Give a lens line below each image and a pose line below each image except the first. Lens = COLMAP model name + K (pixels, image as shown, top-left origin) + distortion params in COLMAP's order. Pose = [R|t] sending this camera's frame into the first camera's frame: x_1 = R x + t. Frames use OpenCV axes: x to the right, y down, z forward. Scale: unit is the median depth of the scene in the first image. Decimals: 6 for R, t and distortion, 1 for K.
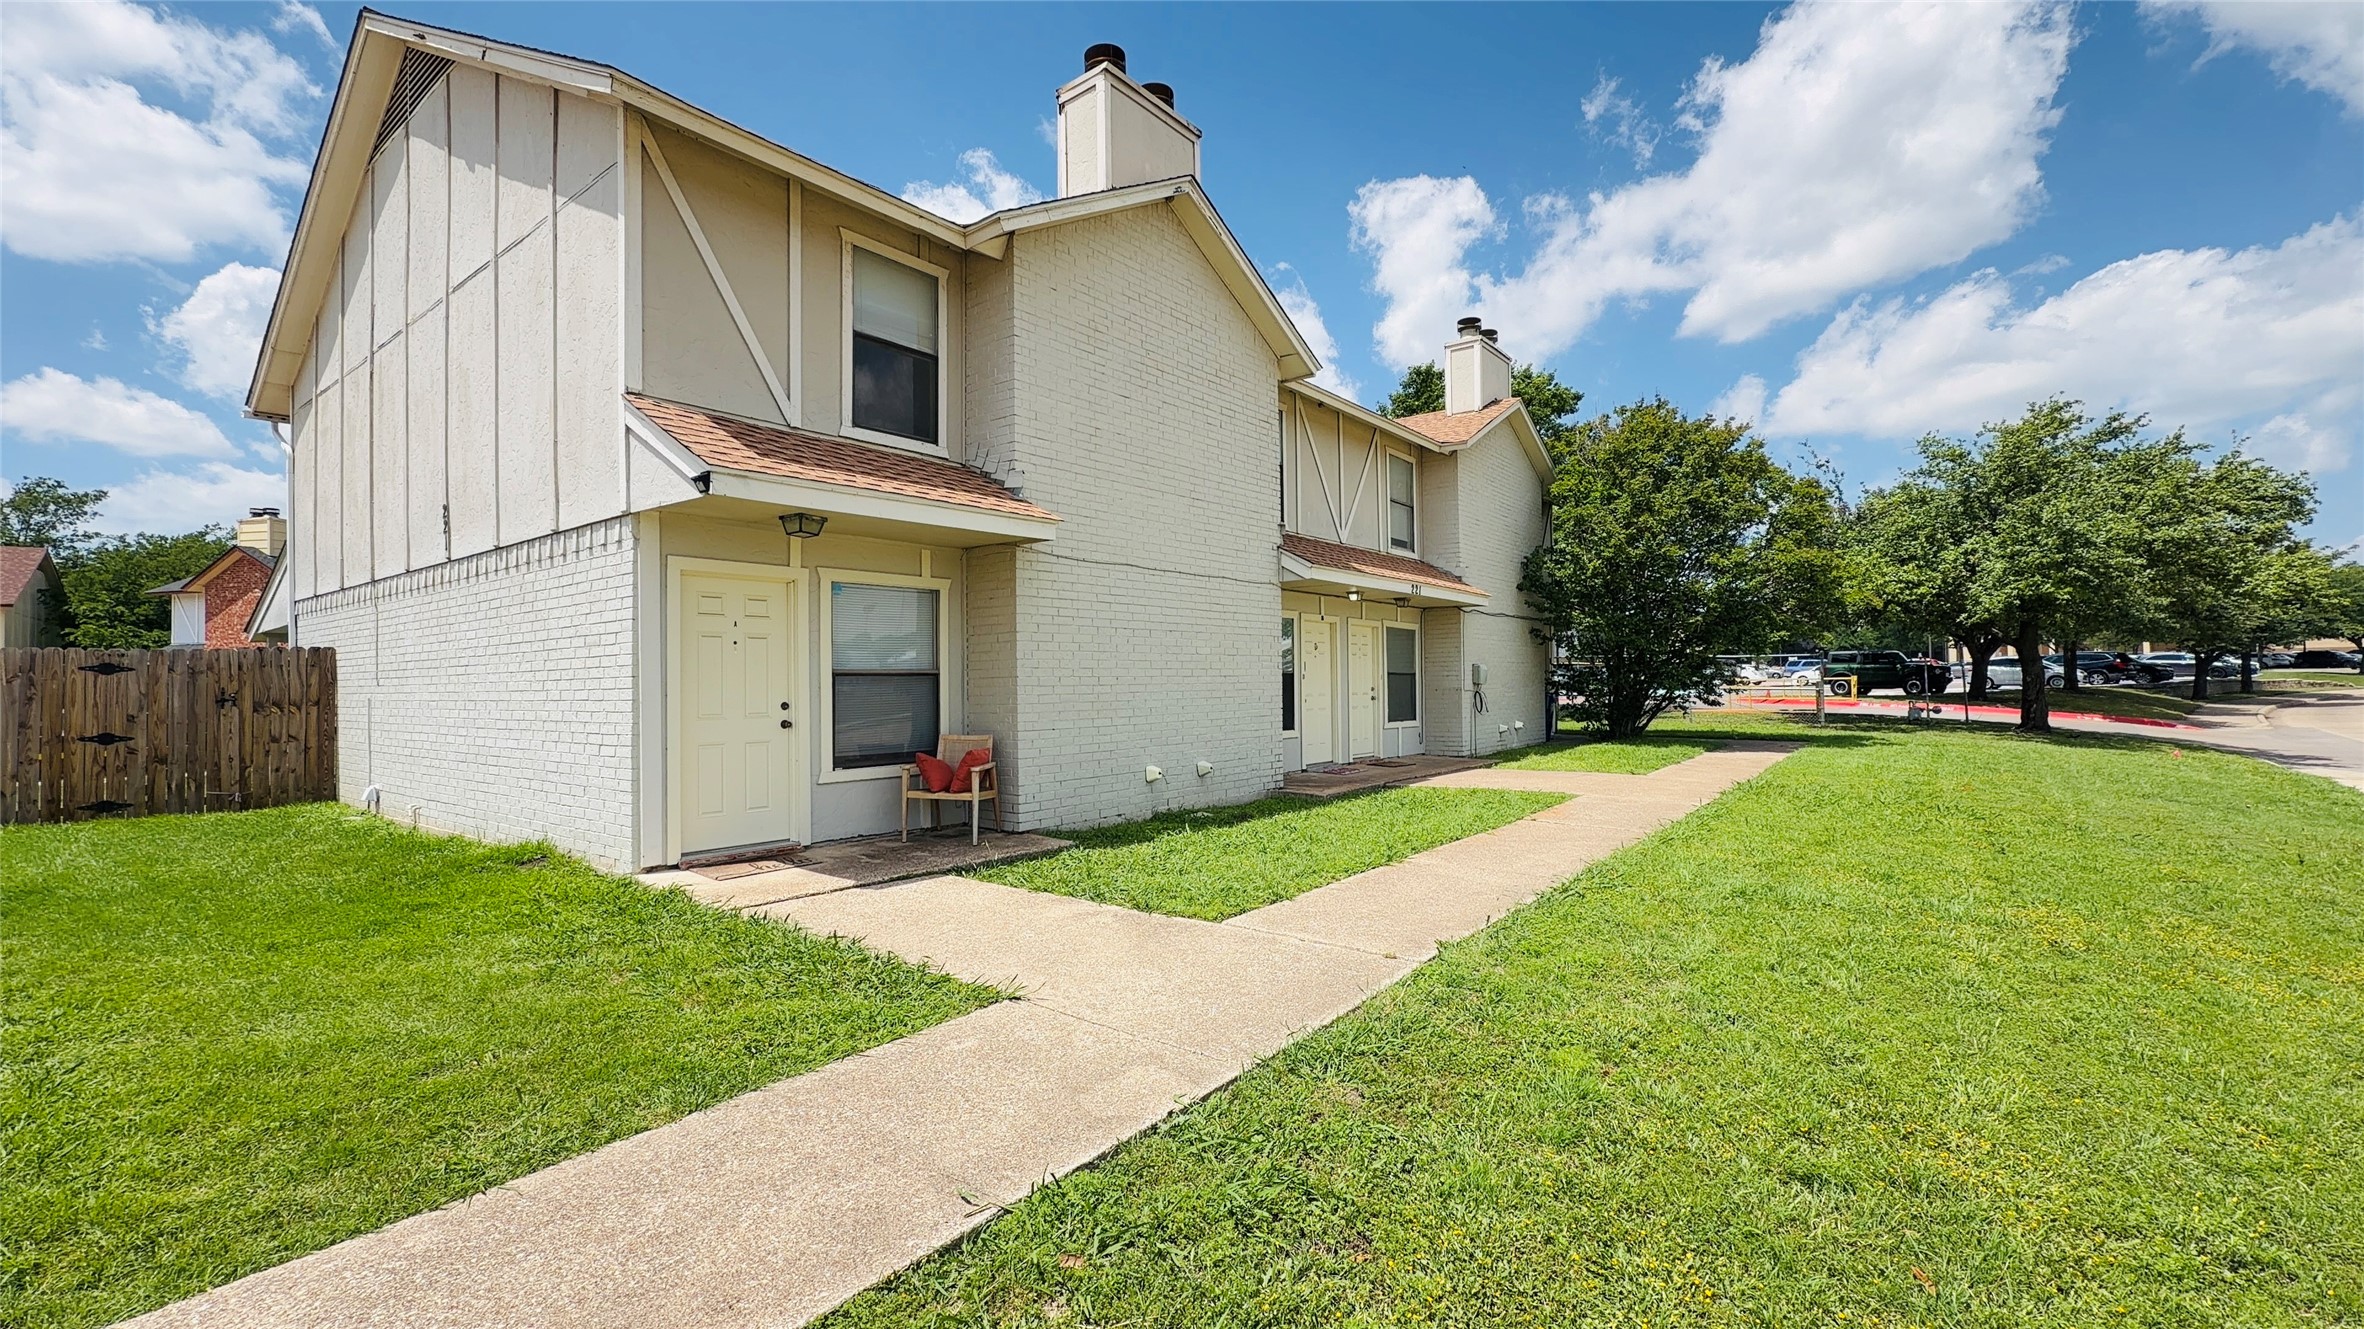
lens RADIAL K [[978.0, 0, 1191.0], [0, 978.0, 671.2], [0, 0, 1]] dist [0.001574, 0.000859]
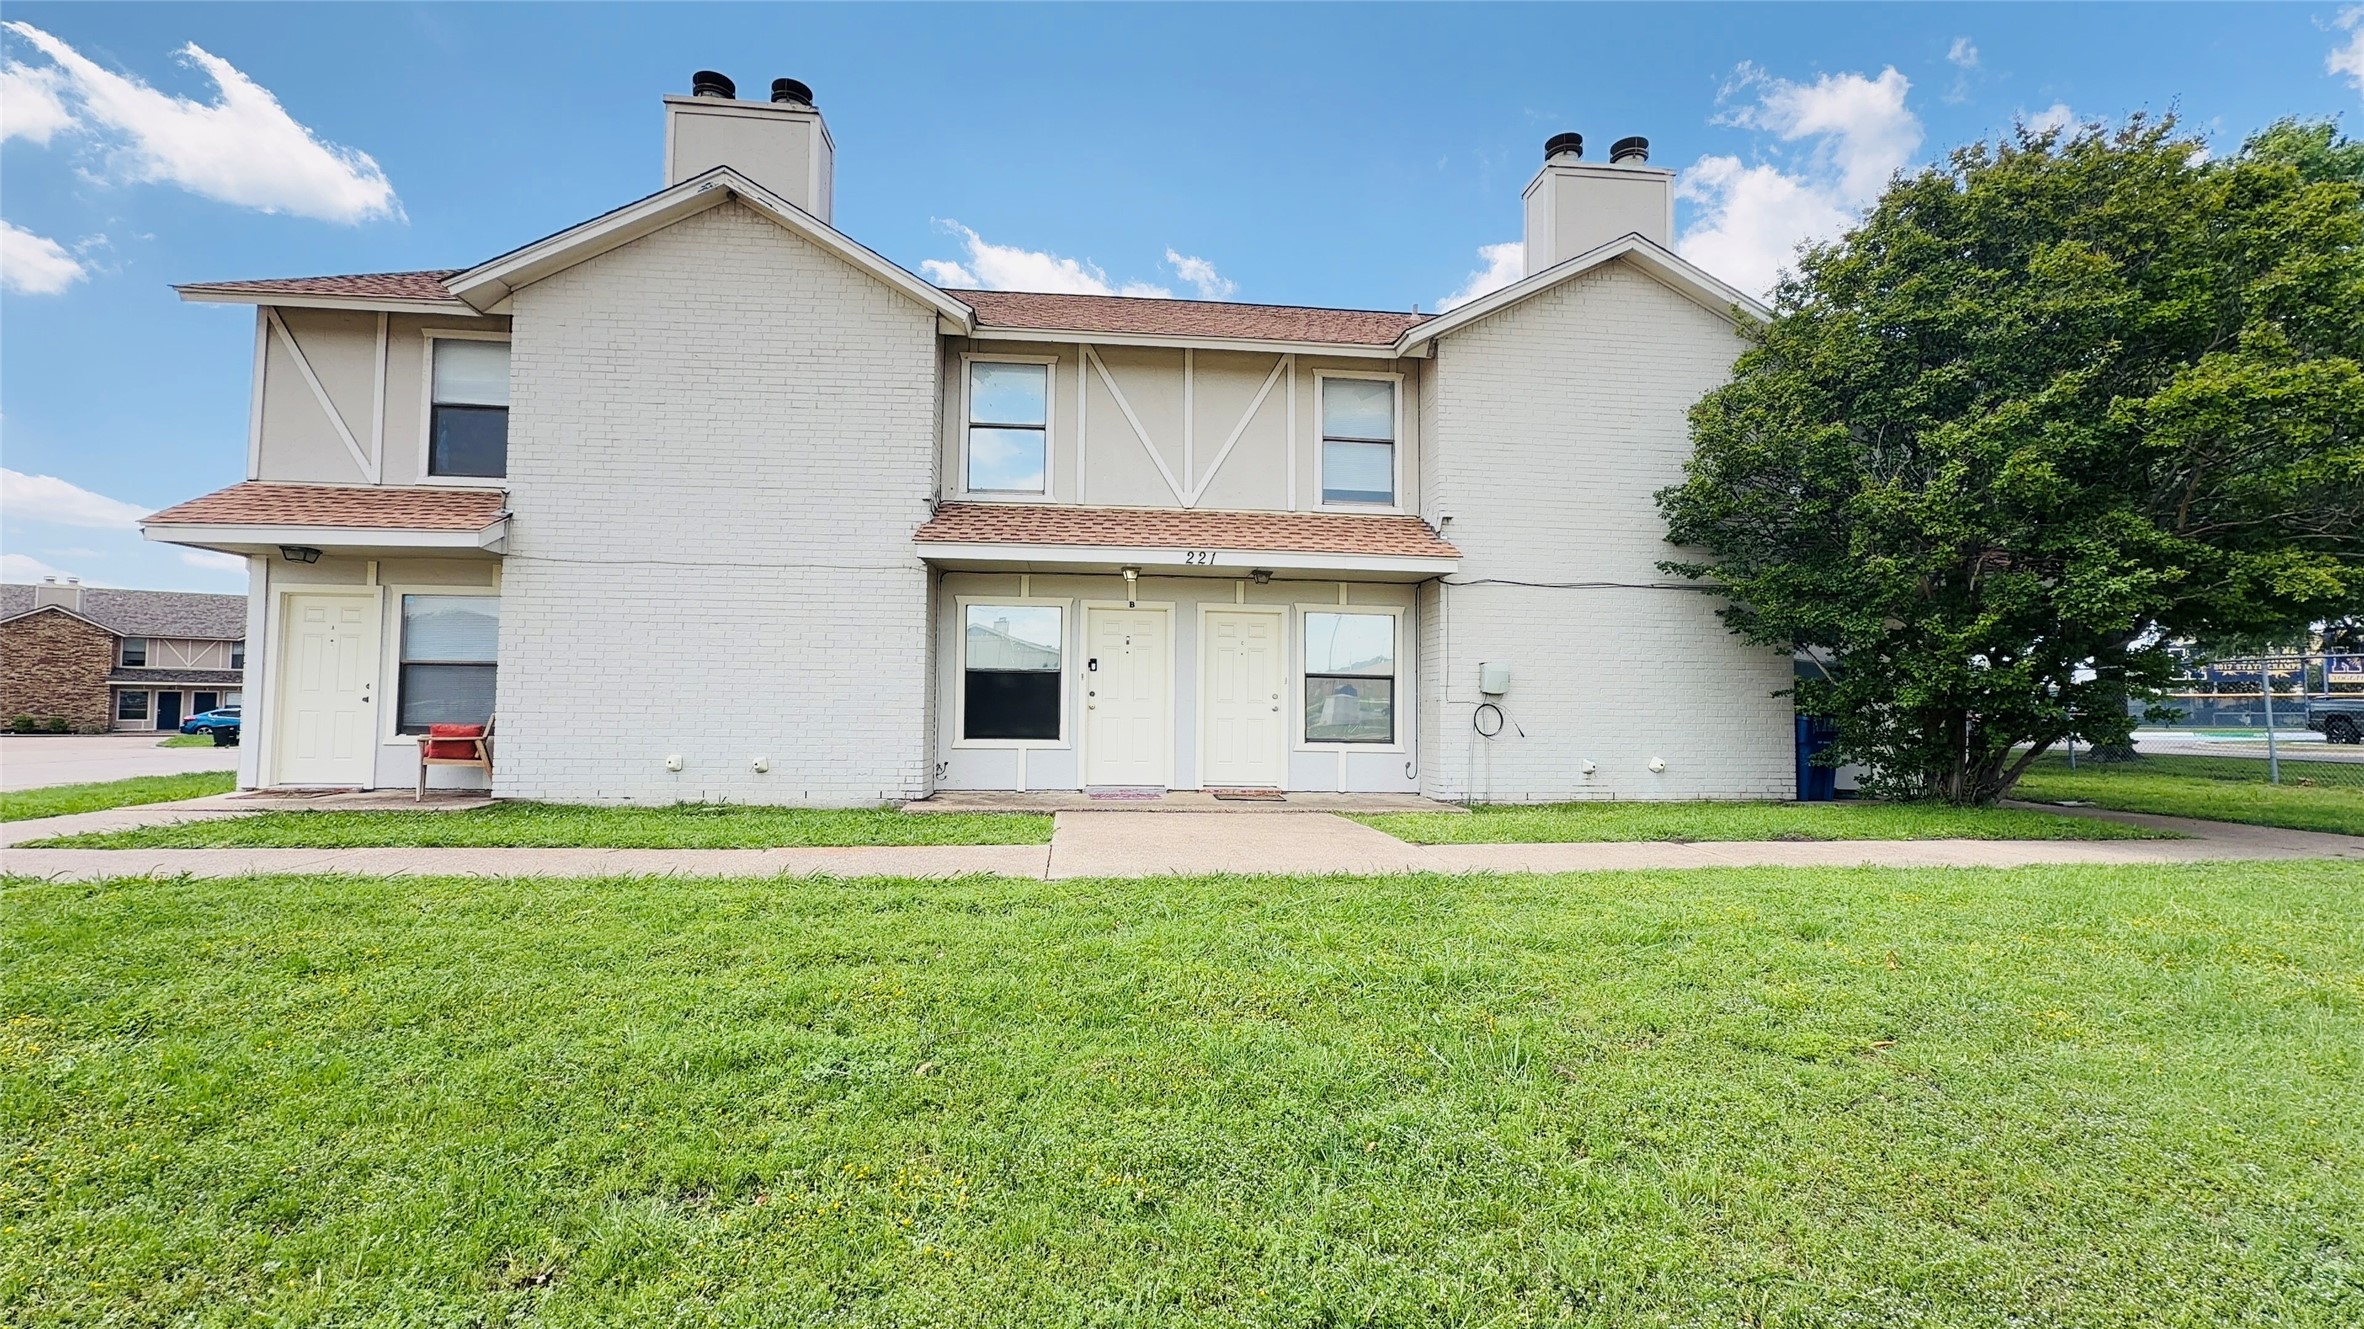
lens RADIAL K [[988.0, 0, 1171.3], [0, 988.0, 662.0], [0, 0, 1]] dist [-0.001135, 0.020712]
pose [[0.675032, -0.014151, -0.737652, 1.167532], [-0.011771, 0.999482, -0.029945, 0.026123], [0.737694, 0.028896, 0.674516, 0.742289]]
